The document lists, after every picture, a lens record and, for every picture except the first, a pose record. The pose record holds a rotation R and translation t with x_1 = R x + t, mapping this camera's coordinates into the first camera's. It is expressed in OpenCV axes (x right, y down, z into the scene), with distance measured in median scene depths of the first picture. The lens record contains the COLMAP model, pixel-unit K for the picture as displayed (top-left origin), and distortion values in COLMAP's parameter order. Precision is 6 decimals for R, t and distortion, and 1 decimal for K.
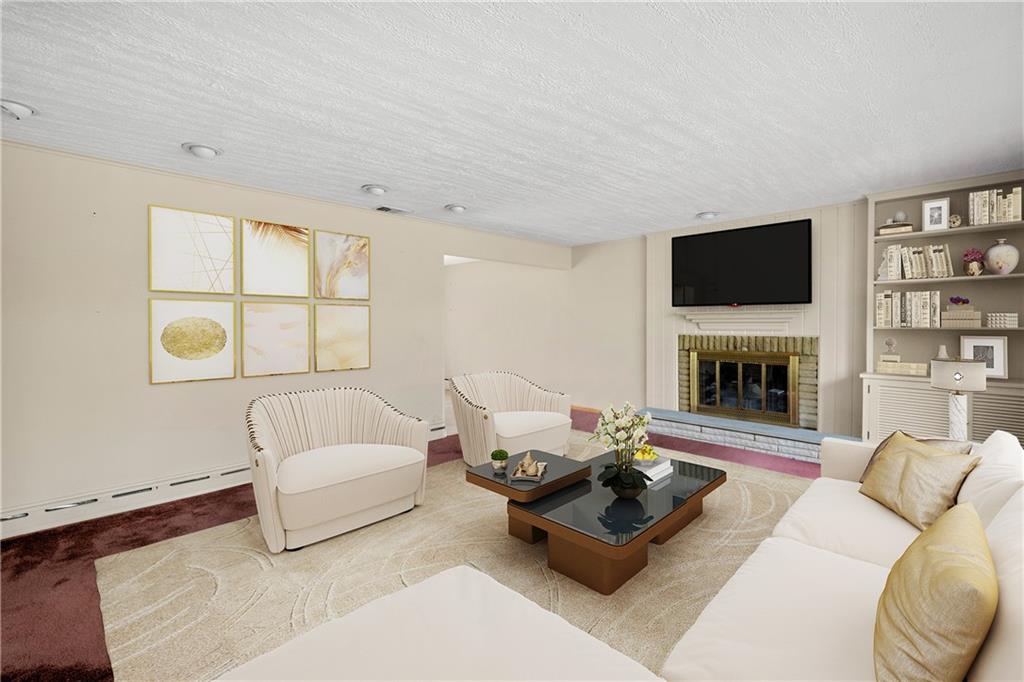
lens RADIAL K [[442.4, 0, 508.8], [0, 442.4, 324.0], [0, 0, 1]] dist [0.000843, 0.000106]
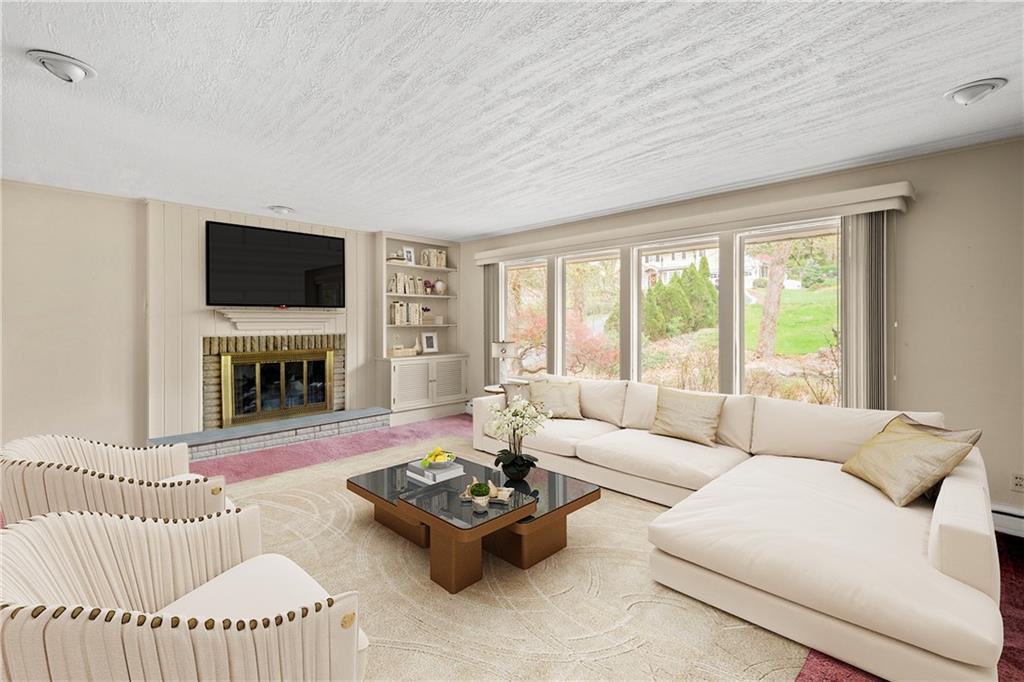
lens RADIAL K [[442.4, 0, 508.8], [0, 442.4, 324.0], [0, 0, 1]] dist [0.000843, 0.000106]
pose [[-0.007332, 0.007910, 0.999942, -0.486027], [0.009184, 0.999927, -0.007843, 0.013522], [-0.999931, 0.009126, -0.007404, 0.498123]]
